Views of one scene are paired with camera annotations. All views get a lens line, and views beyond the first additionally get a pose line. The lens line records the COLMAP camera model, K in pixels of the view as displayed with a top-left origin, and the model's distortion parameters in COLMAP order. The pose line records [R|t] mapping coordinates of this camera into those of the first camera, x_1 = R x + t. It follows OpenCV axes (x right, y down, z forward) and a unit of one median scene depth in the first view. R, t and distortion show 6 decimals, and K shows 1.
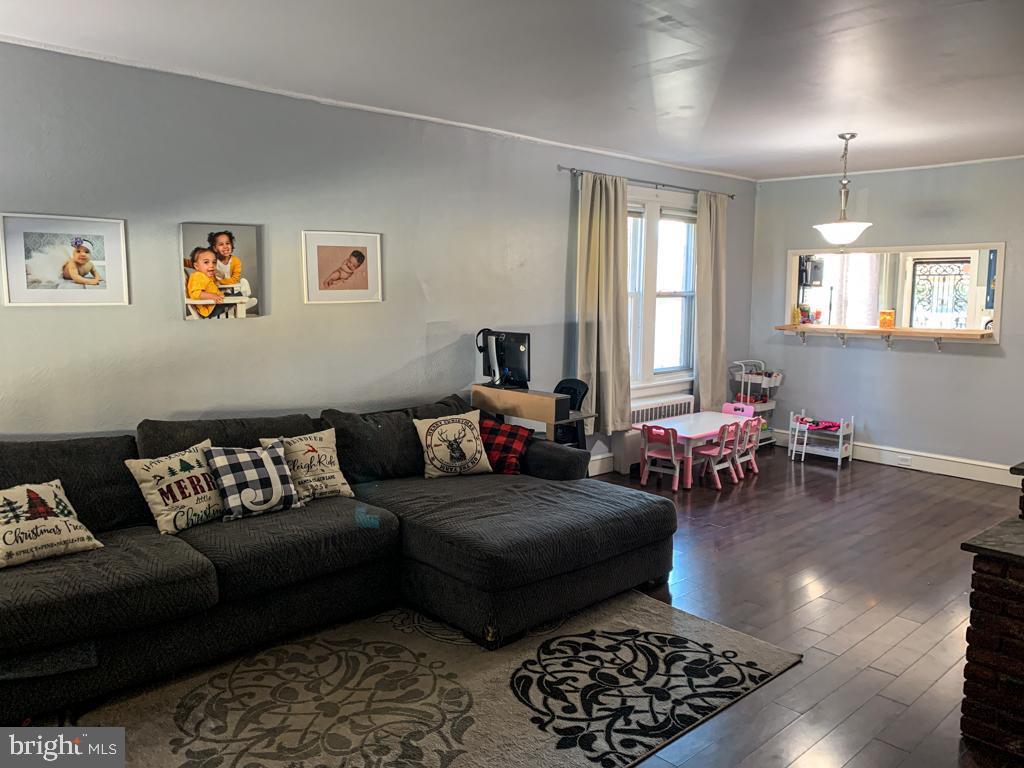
lens RADIAL K [[778.5, 0, 519.5], [0, 778.5, 380.4], [0, 0, 1]] dist [0.026523, -0.033461]
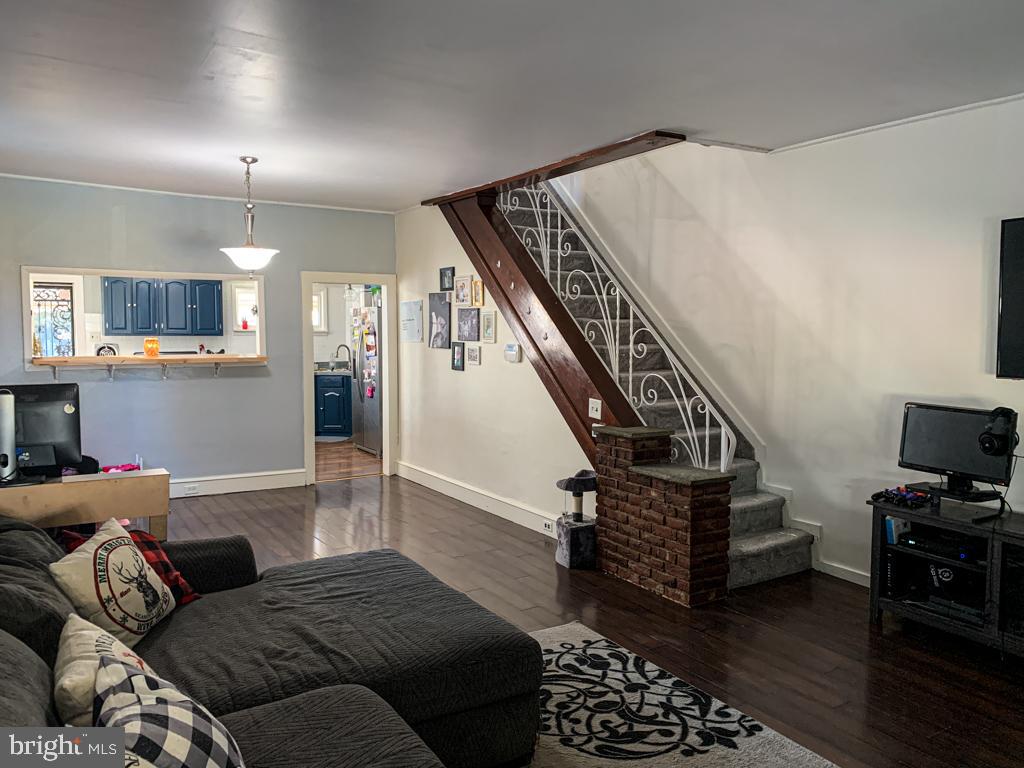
lens RADIAL K [[778.5, 0, 514.5], [0, 778.5, 389.1], [0, 0, 1]] dist [0.026523, -0.033461]
pose [[0.198683, -0.088816, 0.976031, -0.834352], [0.110344, 0.991580, 0.067770, -0.098438], [-0.973832, 0.094234, 0.206811, 0.853030]]
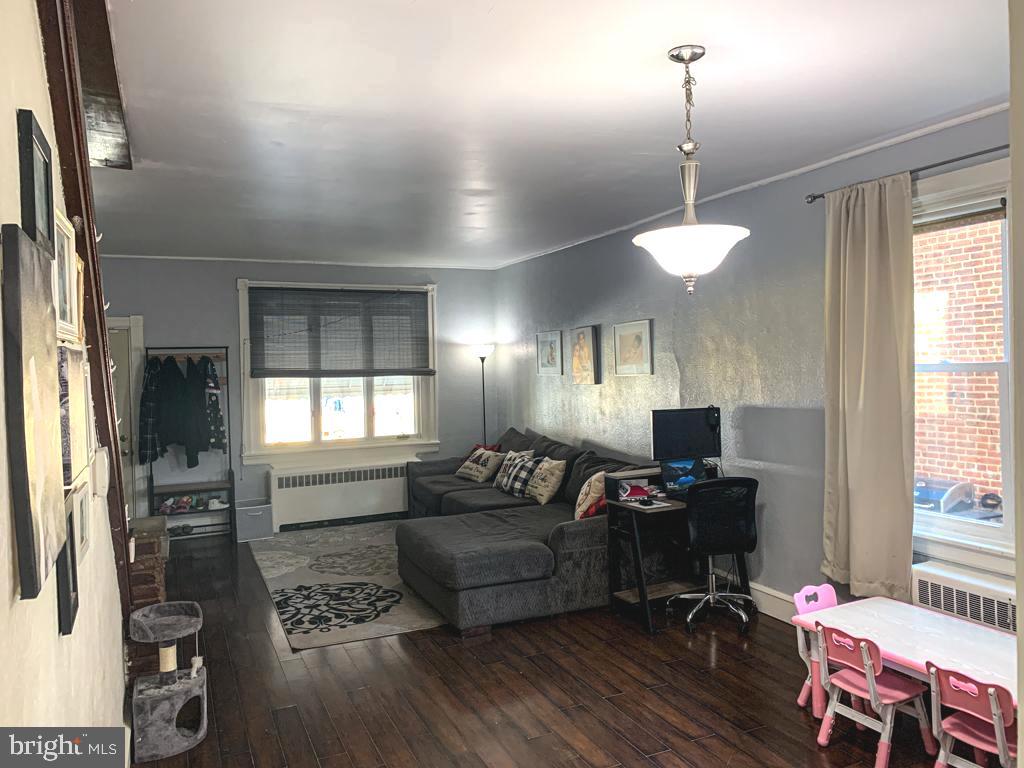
lens RADIAL K [[778.5, 0, 523.1], [0, 778.5, 385.0], [0, 0, 1]] dist [0.026523, -0.033461]
pose [[-0.322159, 0.030181, -0.946205, 1.556801], [-0.085578, 0.994471, 0.060857, -0.218646], [0.942810, 0.100579, -0.317795, 1.834870]]
